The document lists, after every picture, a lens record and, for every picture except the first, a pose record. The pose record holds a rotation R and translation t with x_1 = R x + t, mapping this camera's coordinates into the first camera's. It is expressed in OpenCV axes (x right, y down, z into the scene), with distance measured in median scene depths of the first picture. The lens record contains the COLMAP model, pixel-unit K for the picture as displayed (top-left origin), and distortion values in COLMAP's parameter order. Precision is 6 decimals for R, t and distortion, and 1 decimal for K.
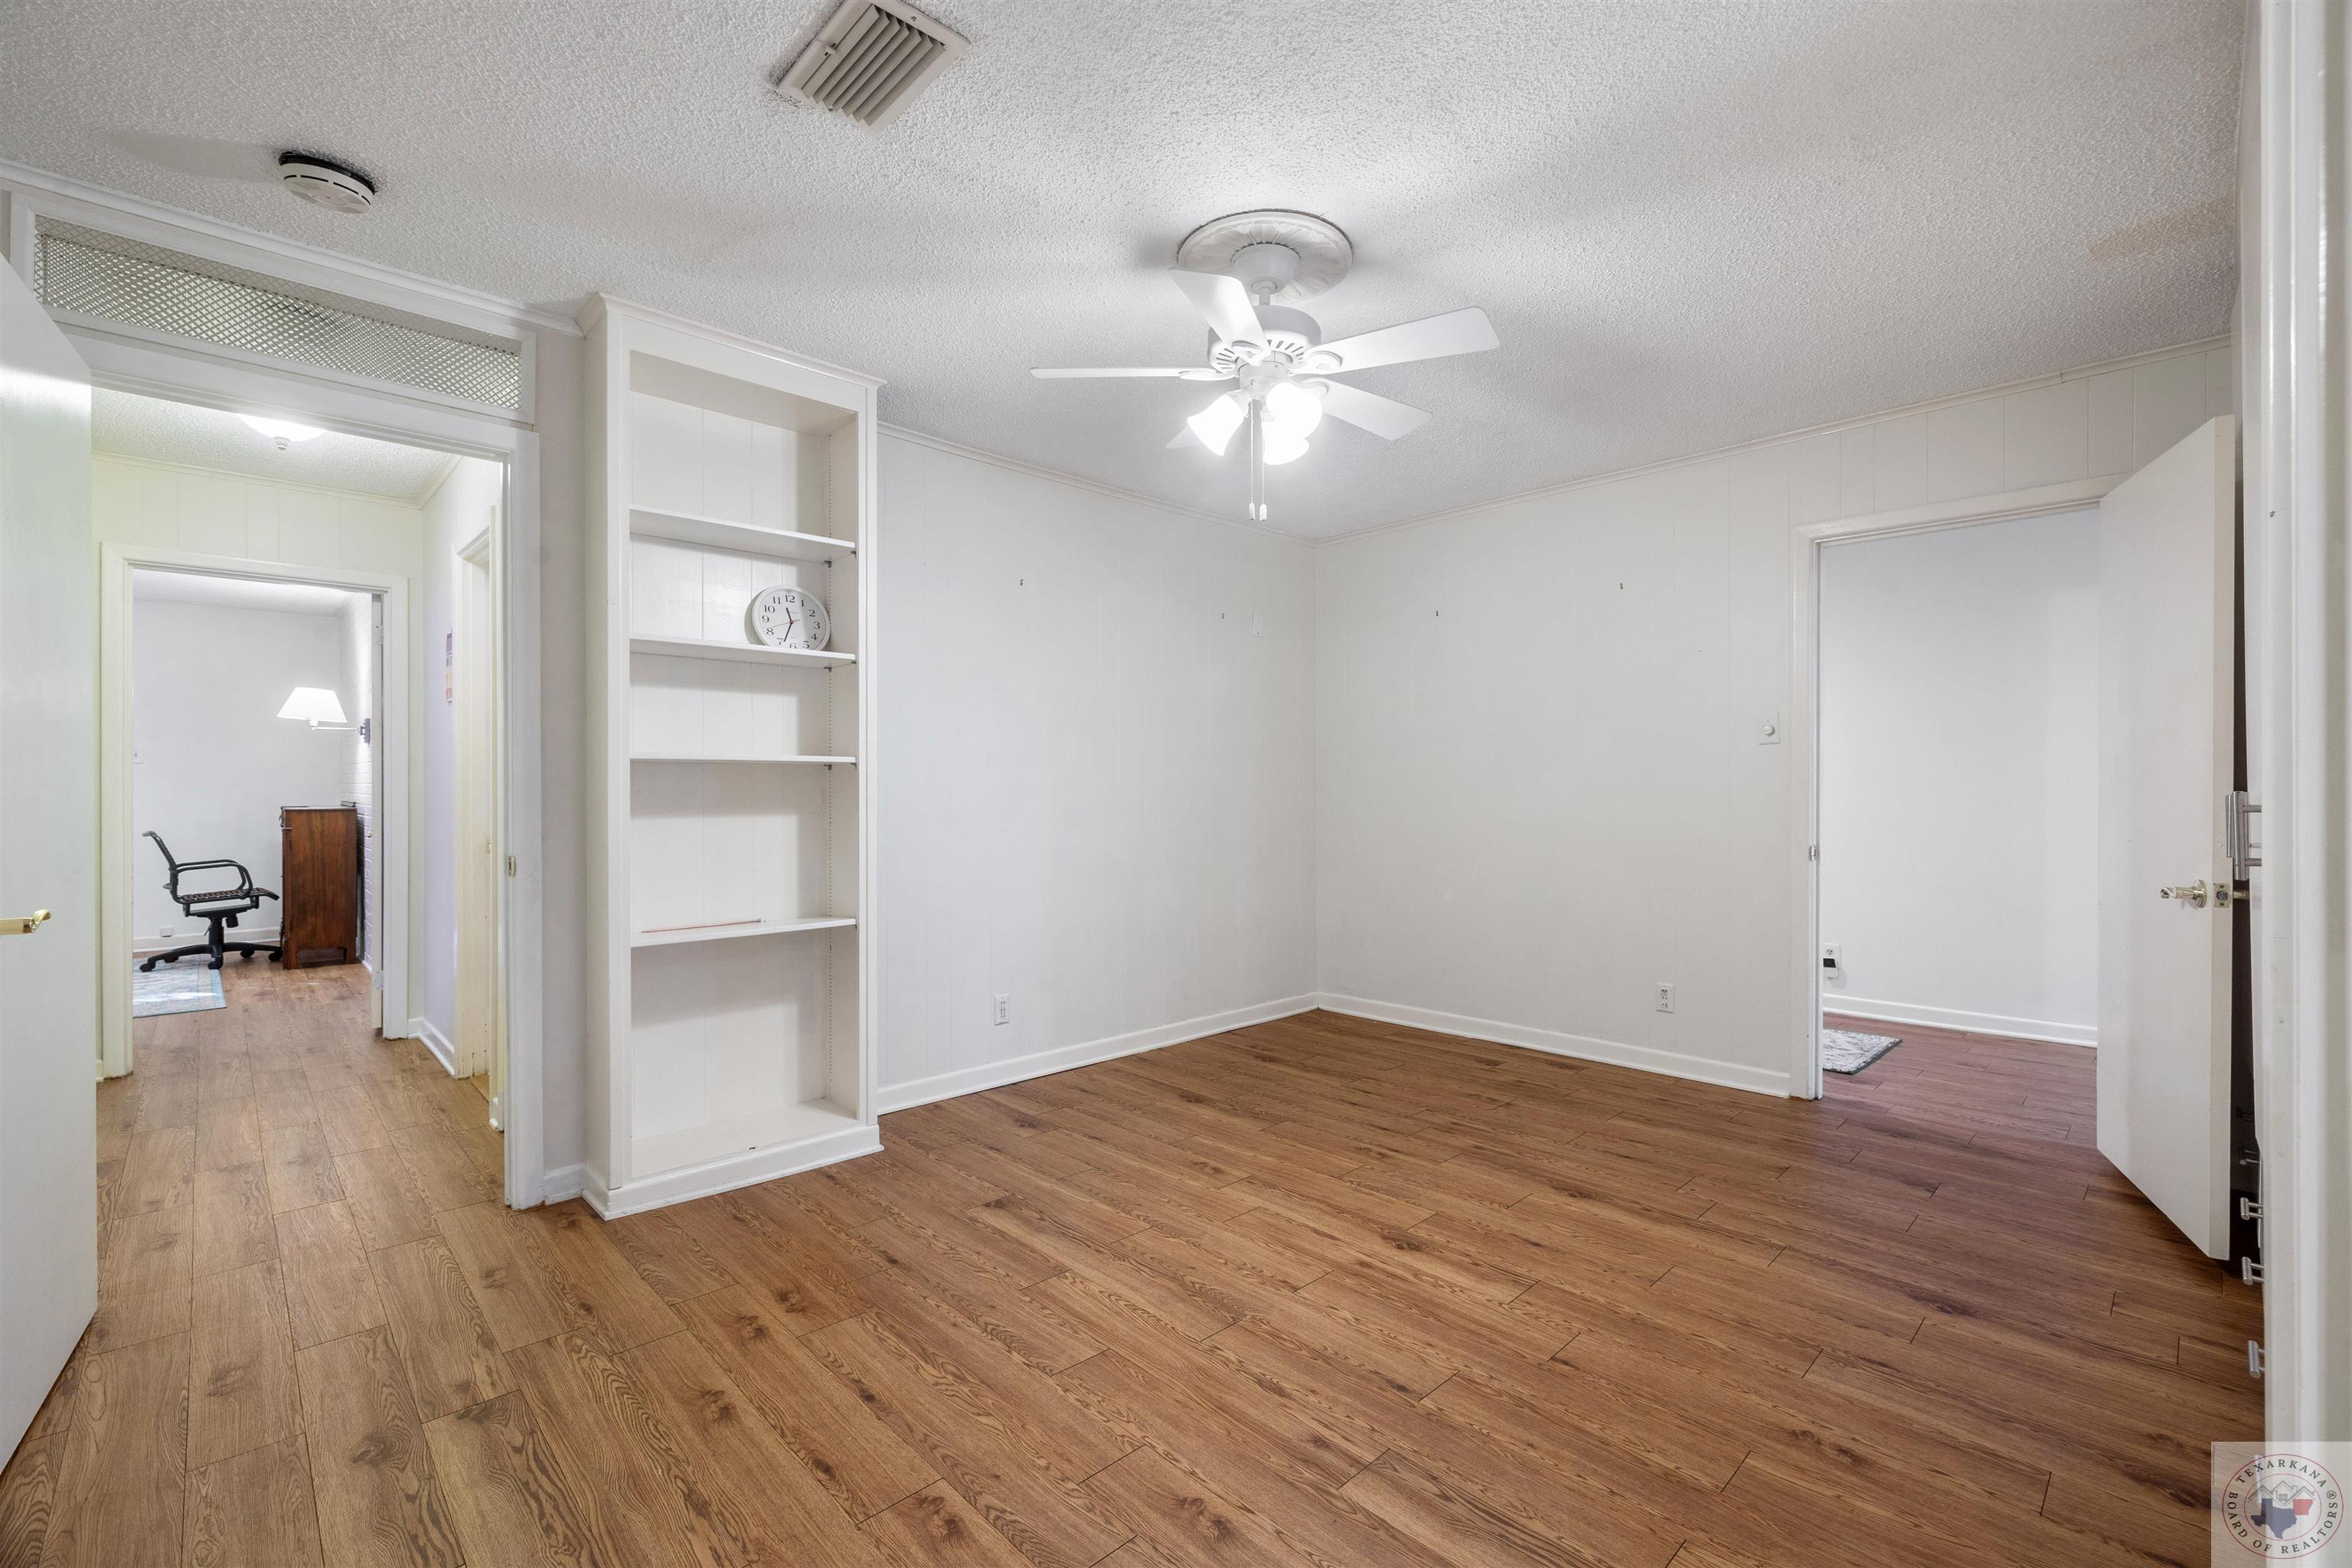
lens RADIAL K [[1016.0, 0, 1182.2], [0, 1016.0, 785.2], [0, 0, 1]] dist [0.000513, -0.000416]
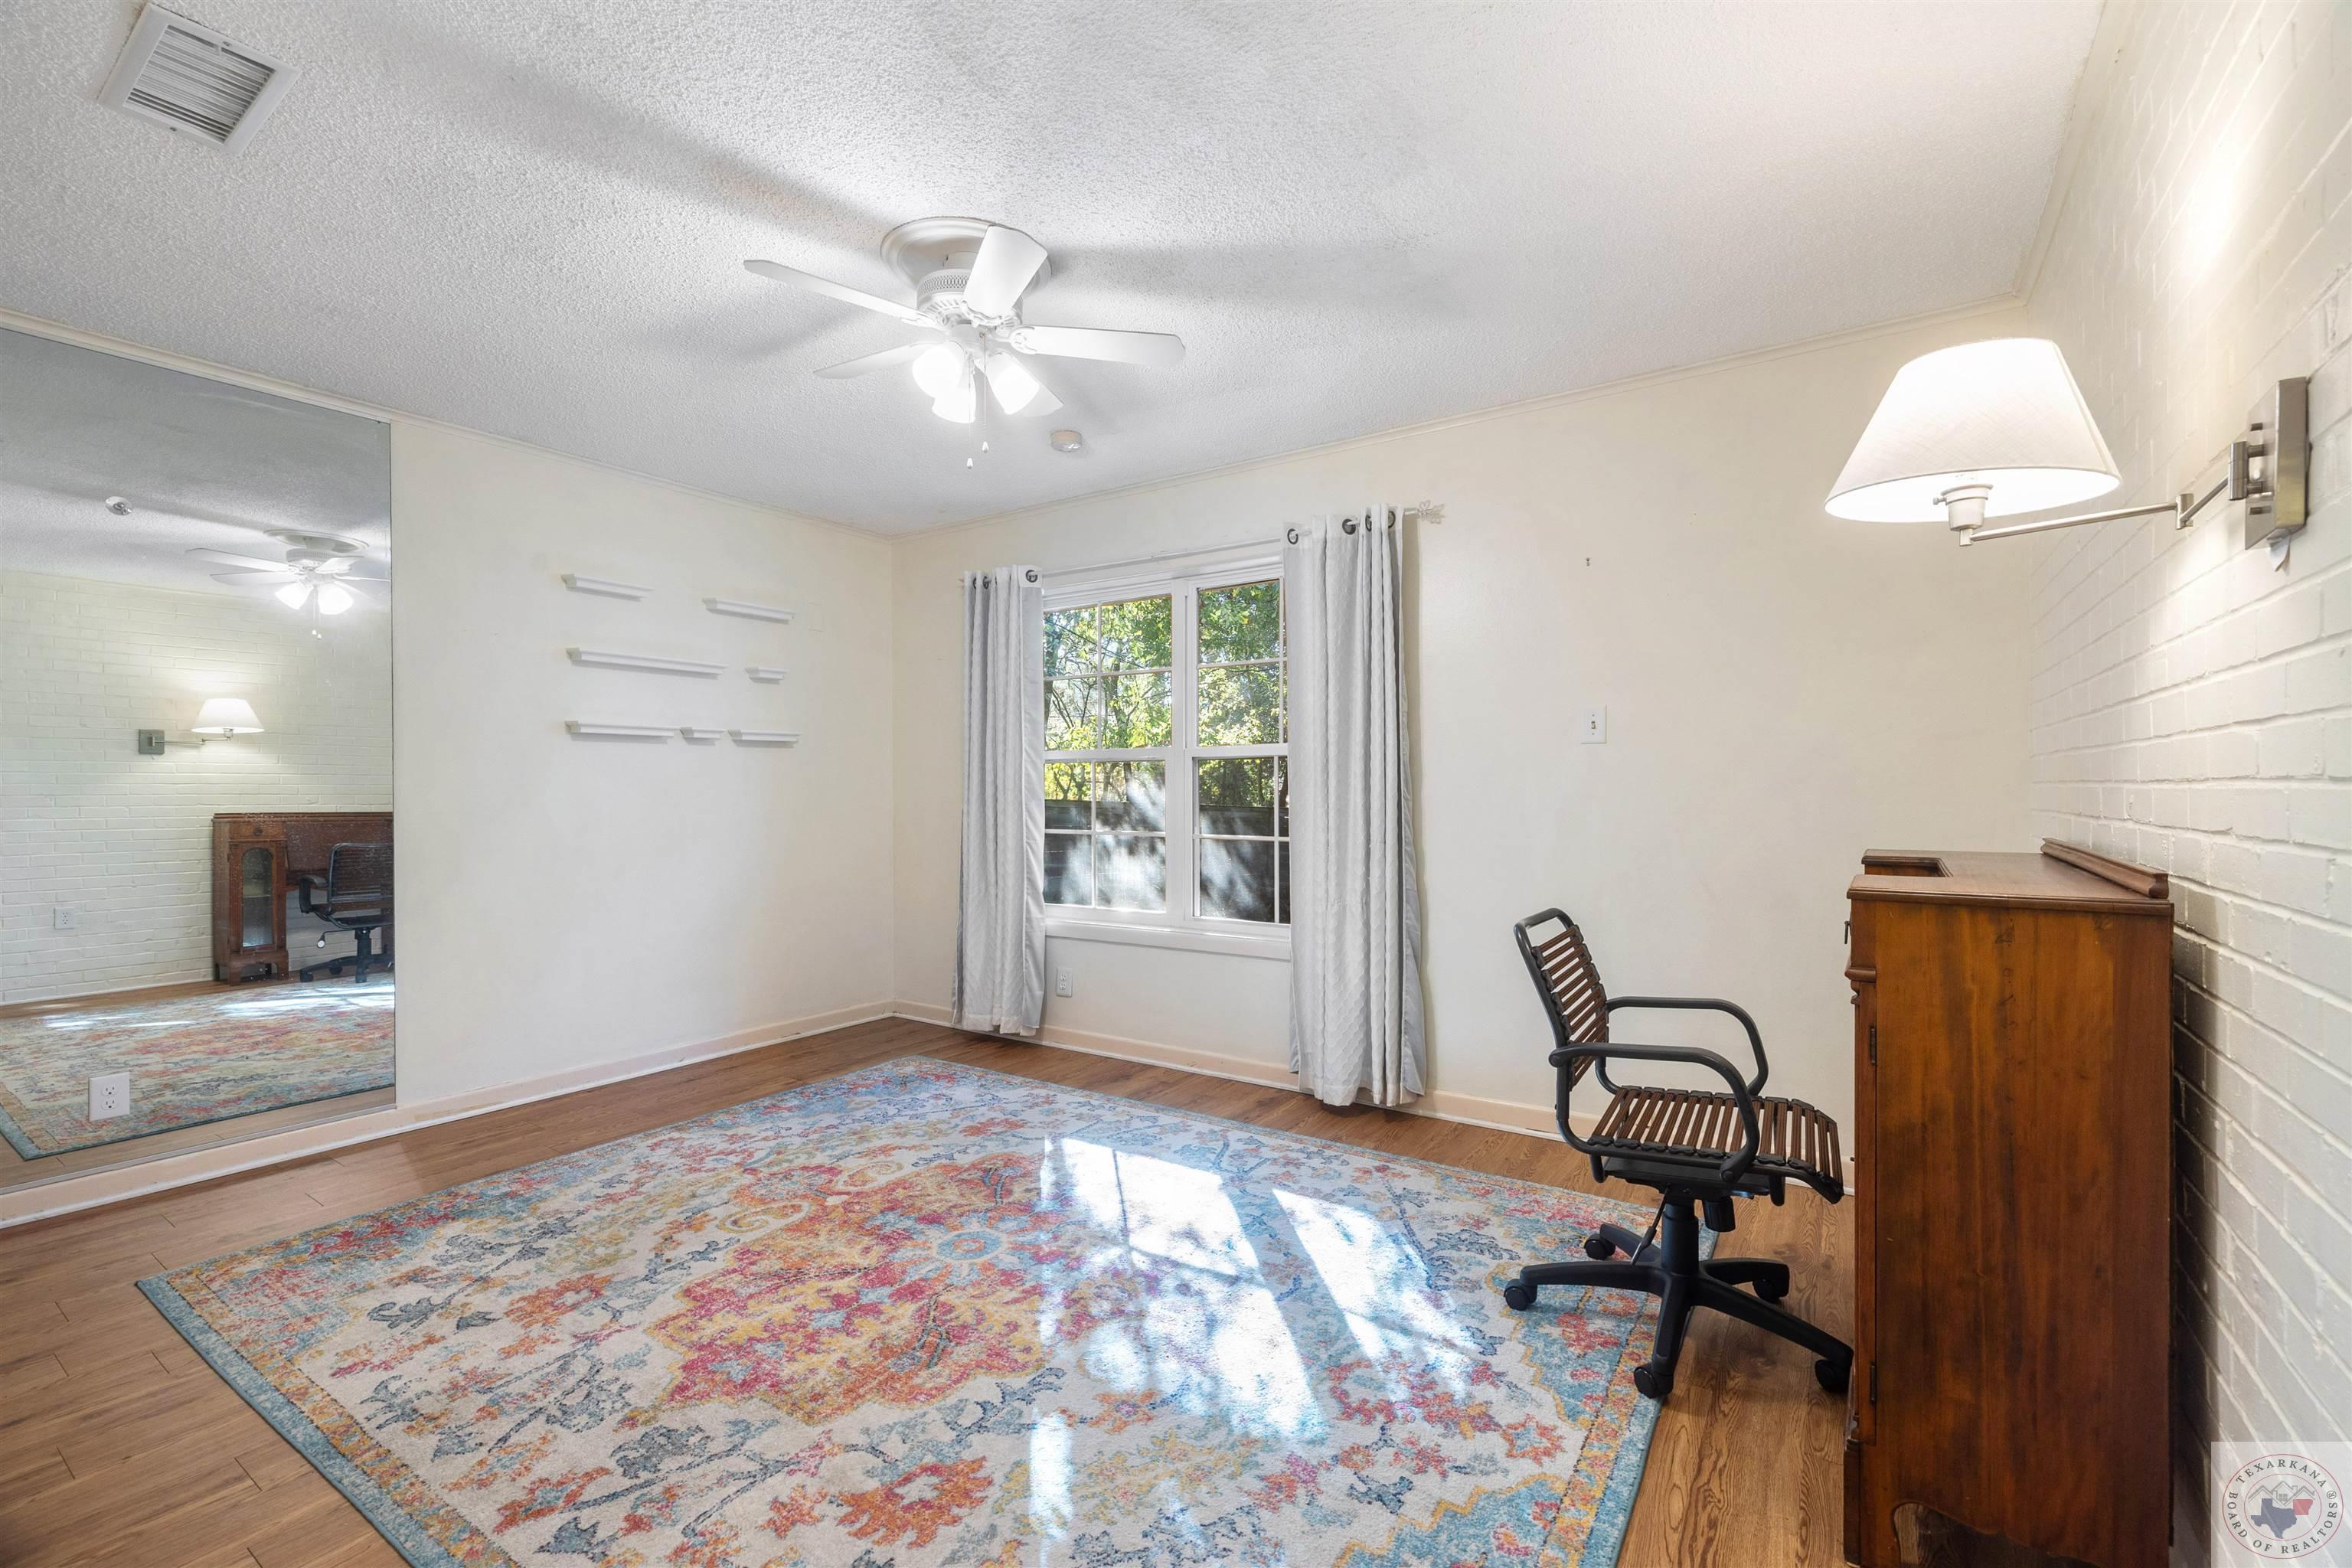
lens RADIAL K [[1016.0, 0, 1179.4], [0, 1016.0, 788.9], [0, 0, 1]] dist [0.000513, -0.000416]
pose [[0.207437, 0.000961, -0.978248, -0.668405], [0.004341, 0.999989, 0.001903, 0.000402], [0.978239, -0.004641, 0.207430, 0.780321]]
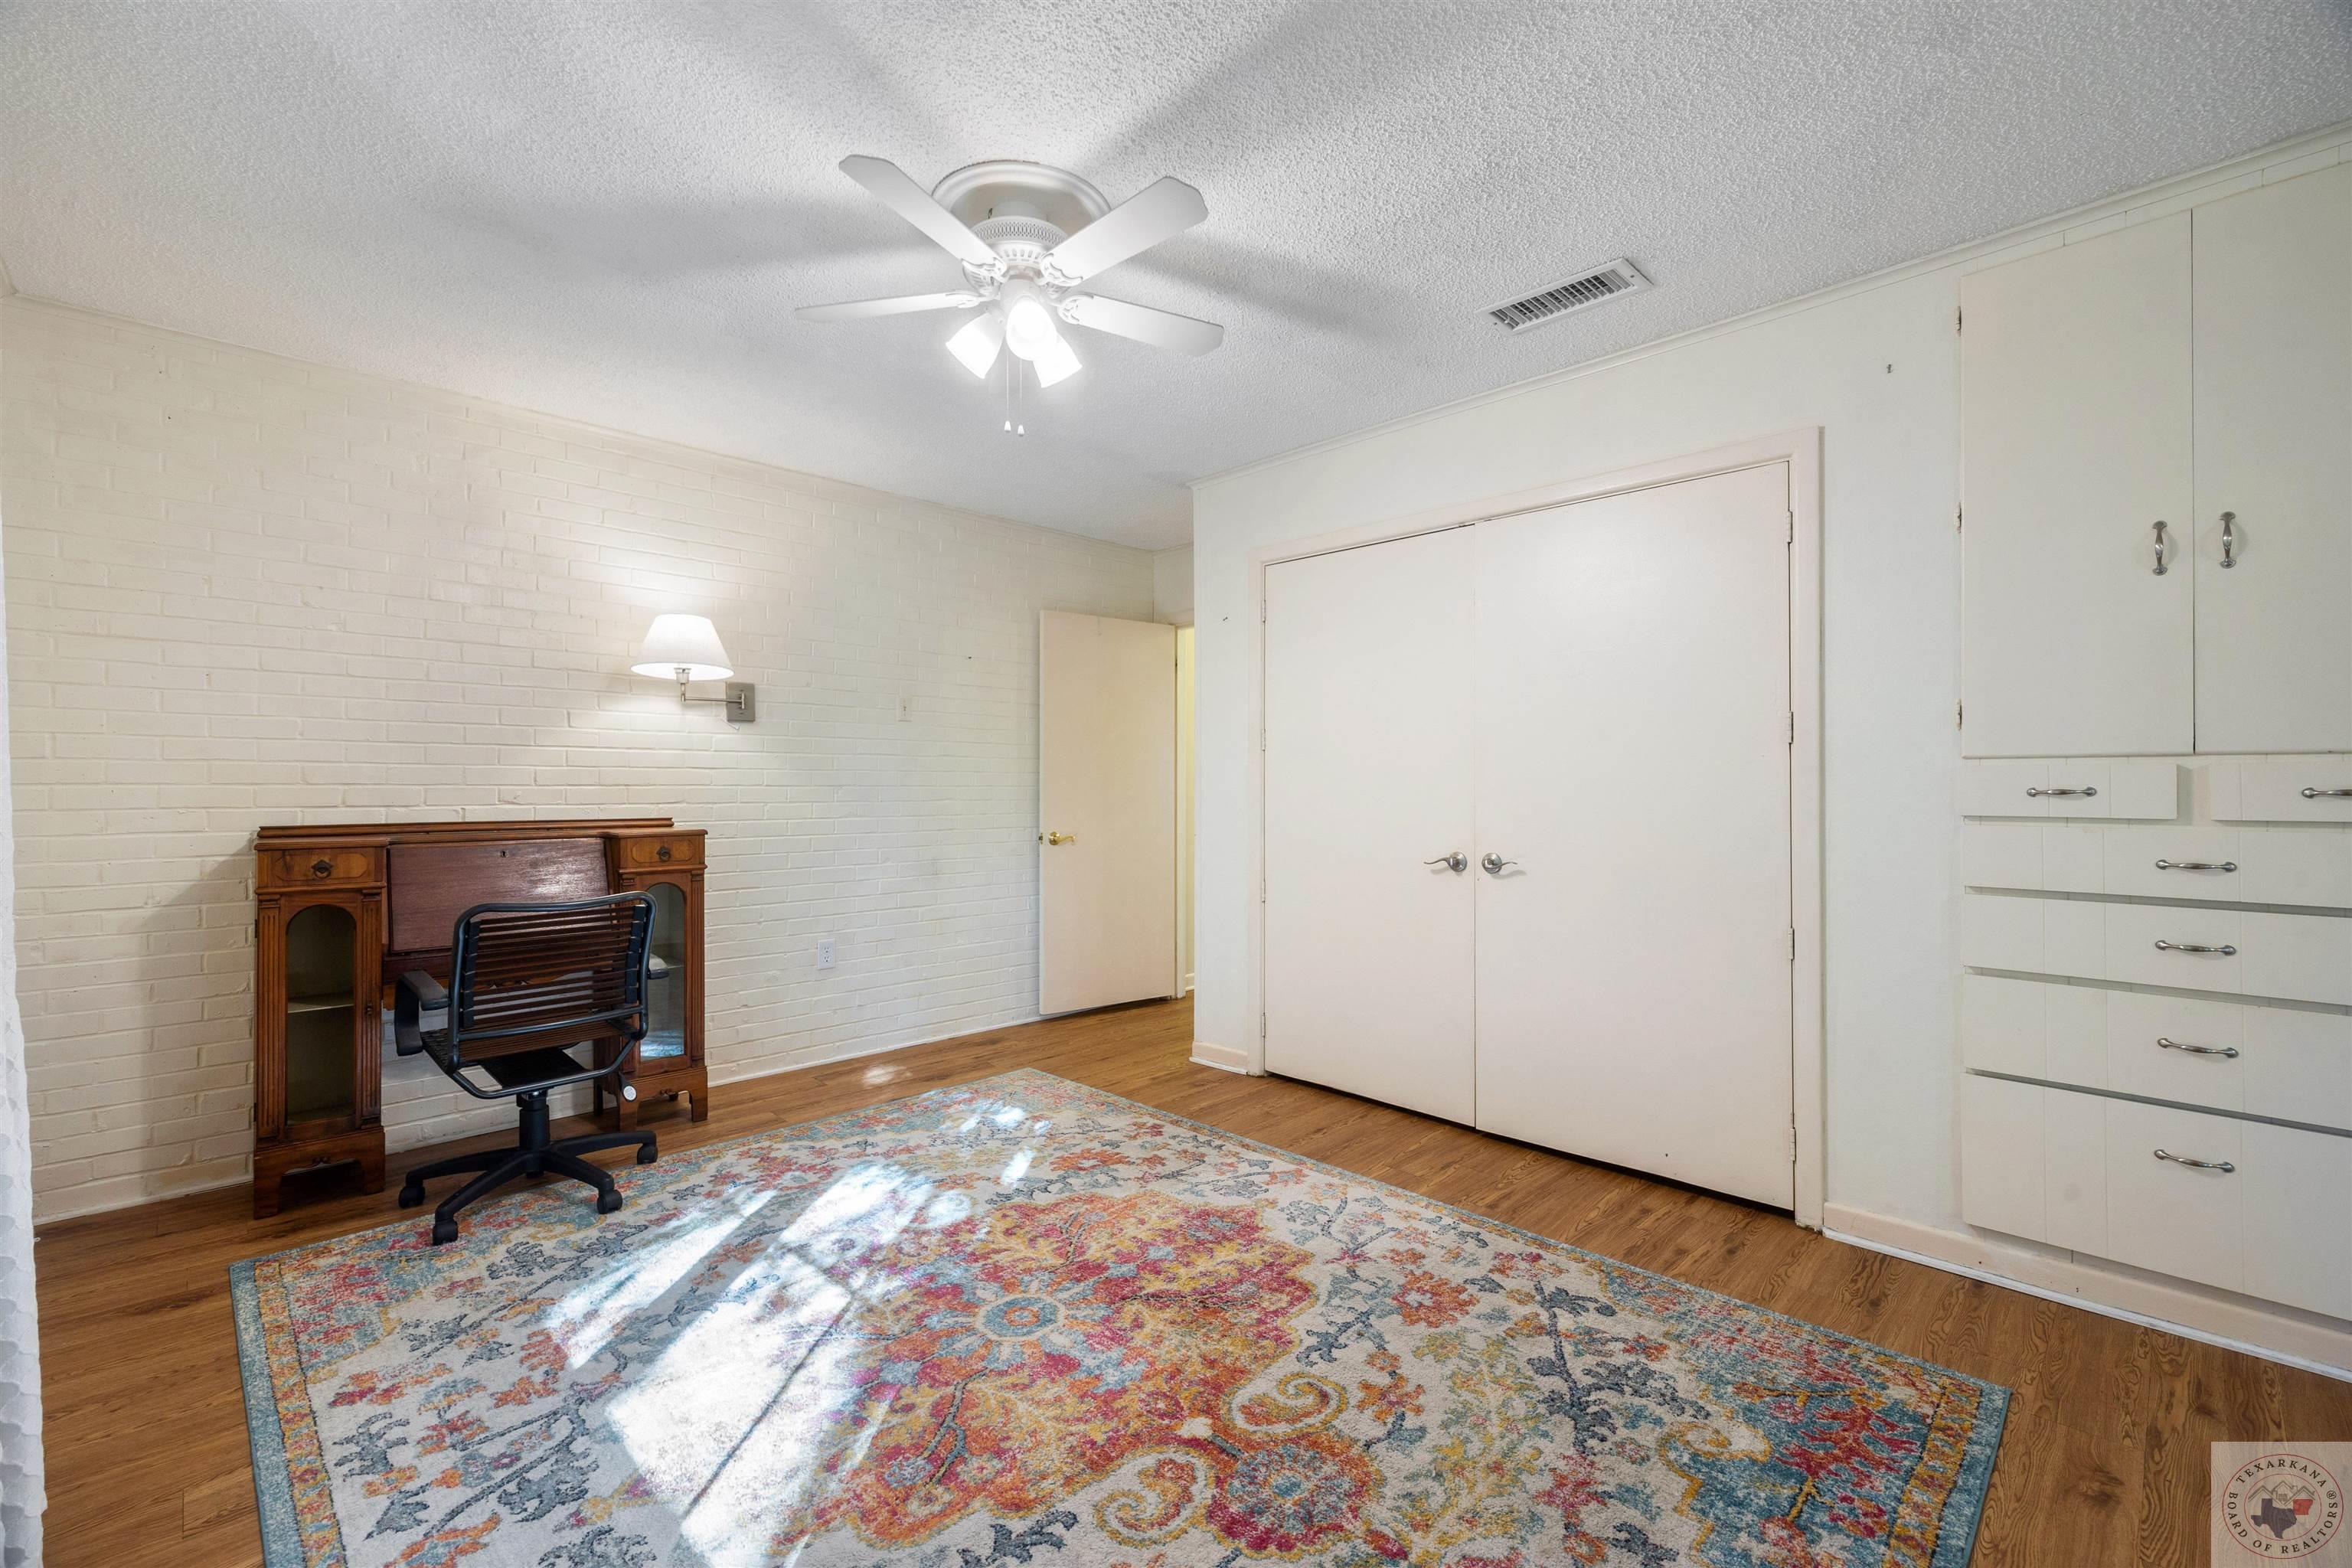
lens RADIAL K [[1016.0, 0, 1174.3], [0, 1016.0, 788.5], [0, 0, 1]] dist [0.000513, -0.000416]
pose [[-0.016234, 0.000056, 0.999868, -1.331072], [-0.000420, 1.000000, -0.000063, 0.001319], [-0.999868, -0.000421, -0.016234, 0.740923]]
